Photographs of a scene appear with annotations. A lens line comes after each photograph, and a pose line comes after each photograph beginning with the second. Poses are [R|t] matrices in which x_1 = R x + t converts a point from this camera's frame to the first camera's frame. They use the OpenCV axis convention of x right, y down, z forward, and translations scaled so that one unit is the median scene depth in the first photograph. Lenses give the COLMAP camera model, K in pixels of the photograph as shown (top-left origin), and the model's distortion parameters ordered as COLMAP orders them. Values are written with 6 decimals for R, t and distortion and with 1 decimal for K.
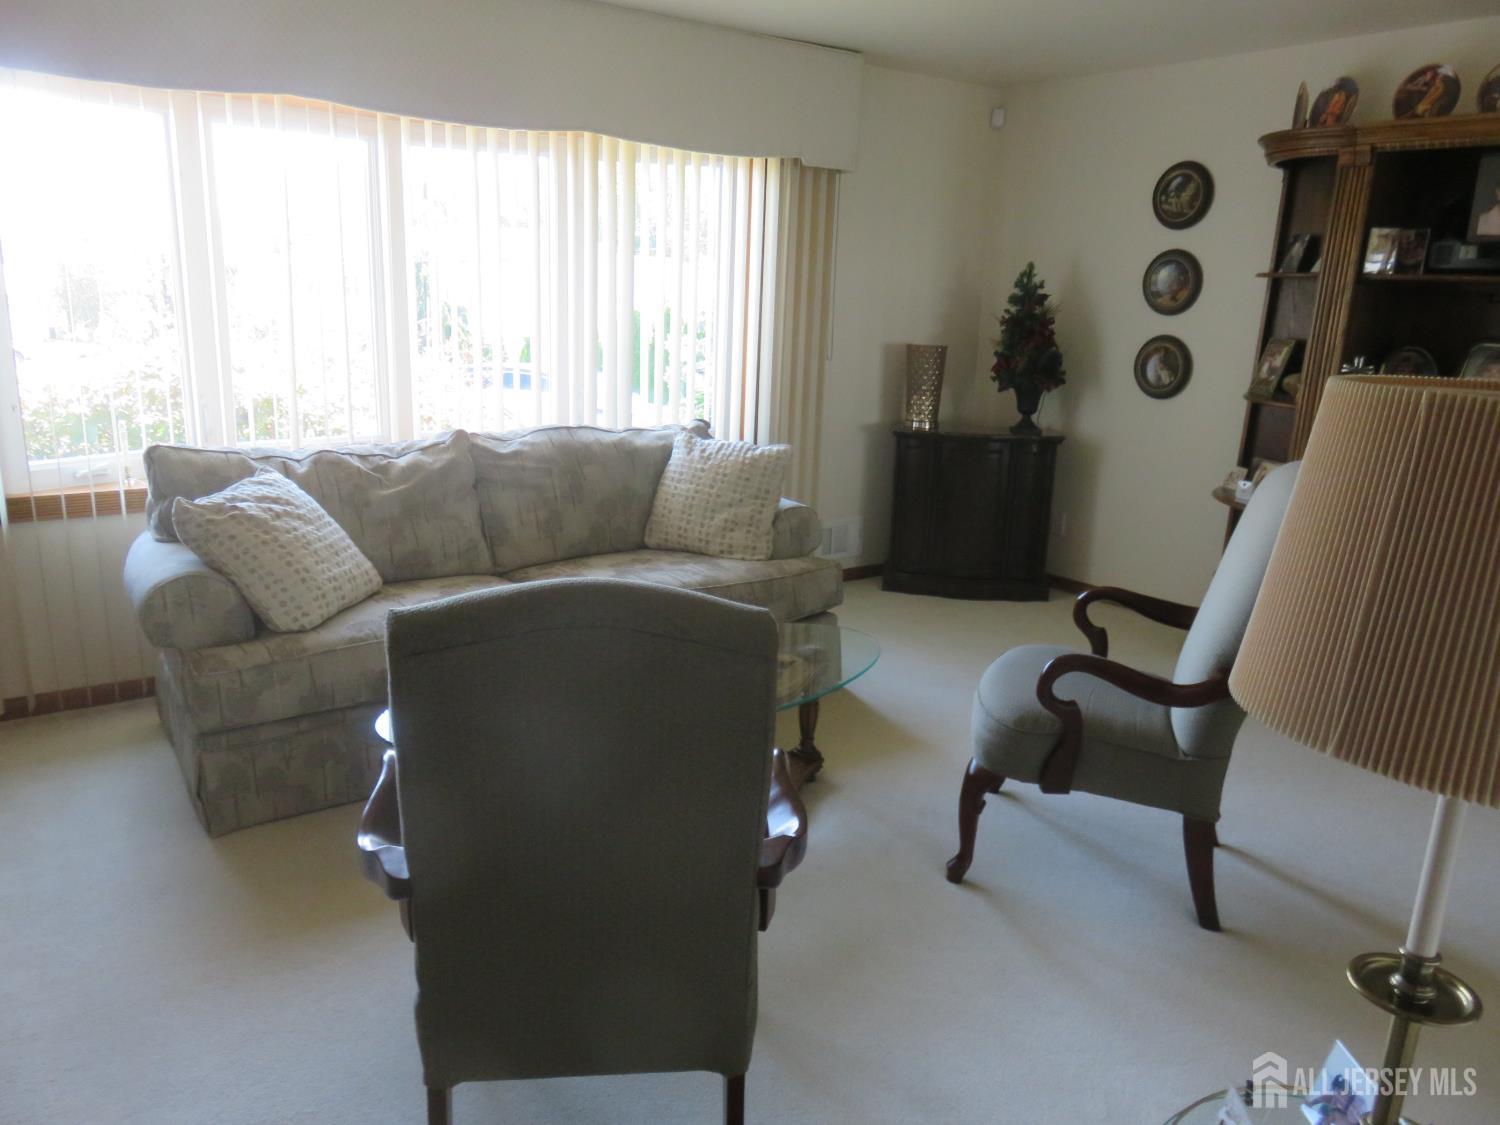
lens RADIAL K [[1116.0, 0, 750.0], [0, 1116.0, 562.5], [0, 0, 1]] dist [-0.009911, -0.003252]
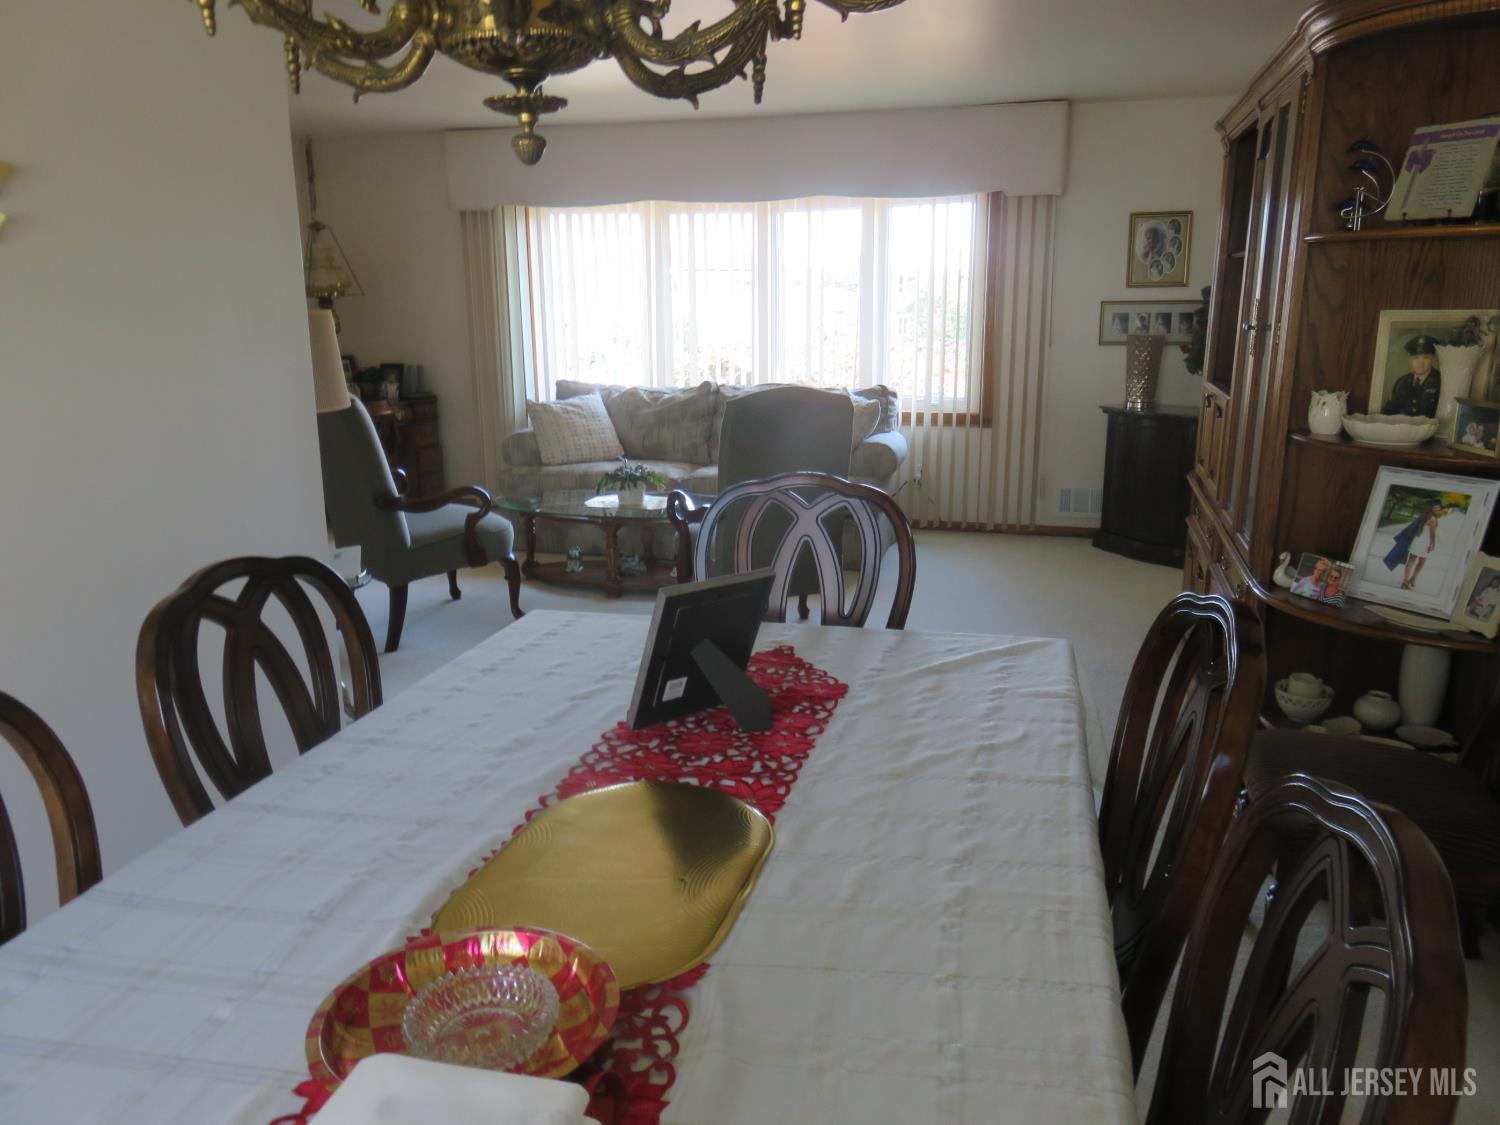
lens RADIAL K [[1117.8, 0, 750.0], [0, 1117.8, 562.5], [0, 0, 1]] dist [-0.009928, 0.001553]
pose [[0.644997, 0.118629, -0.754921, 1.250195], [-0.166378, 0.985979, 0.012785, 0.137234], [0.745853, 0.117356, 0.655691, -0.030854]]
